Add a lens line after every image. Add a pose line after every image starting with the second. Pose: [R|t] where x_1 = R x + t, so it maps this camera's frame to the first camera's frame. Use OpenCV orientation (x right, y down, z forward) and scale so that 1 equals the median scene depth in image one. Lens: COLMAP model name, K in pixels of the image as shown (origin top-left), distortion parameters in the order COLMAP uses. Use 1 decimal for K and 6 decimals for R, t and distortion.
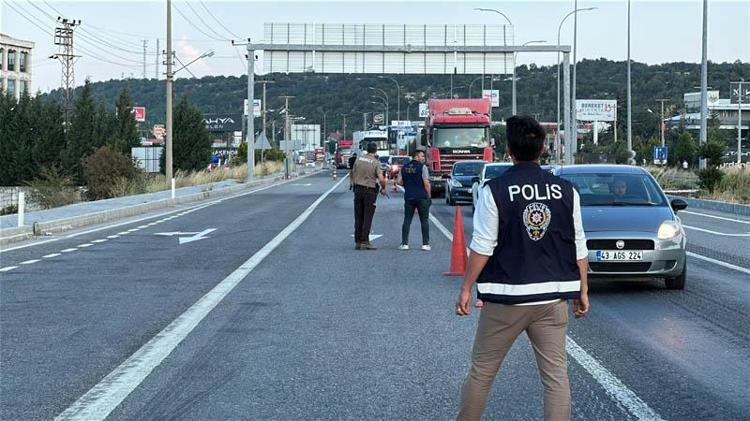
lens RADIAL K [[2229.1, 0, 374.4], [0, 2229.1, 211.7], [0, 0, 1]] dist [0.170210, 0.000000]
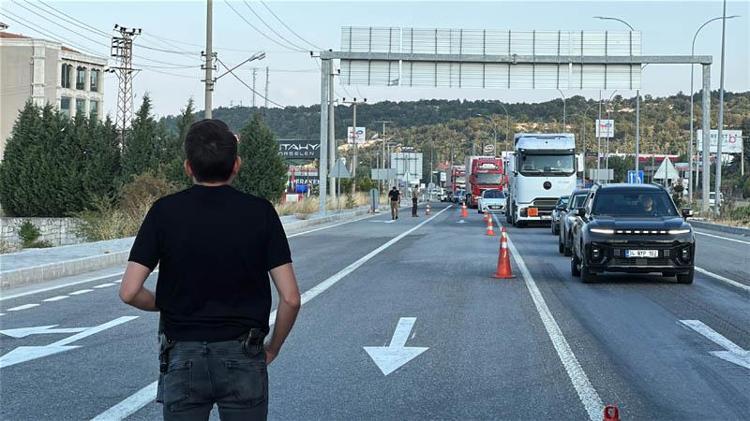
lens RADIAL K [[2229.1, 0, 377.3], [0, 2229.1, 208.6], [0, 0, 1]] dist [0.170210, 0.000000]
pose [[0.998756, 0.011487, -0.048513, 0.004281], [-0.012220, 0.999815, -0.014849, -0.003347], [0.048334, 0.015423, 0.998712, 0.132596]]
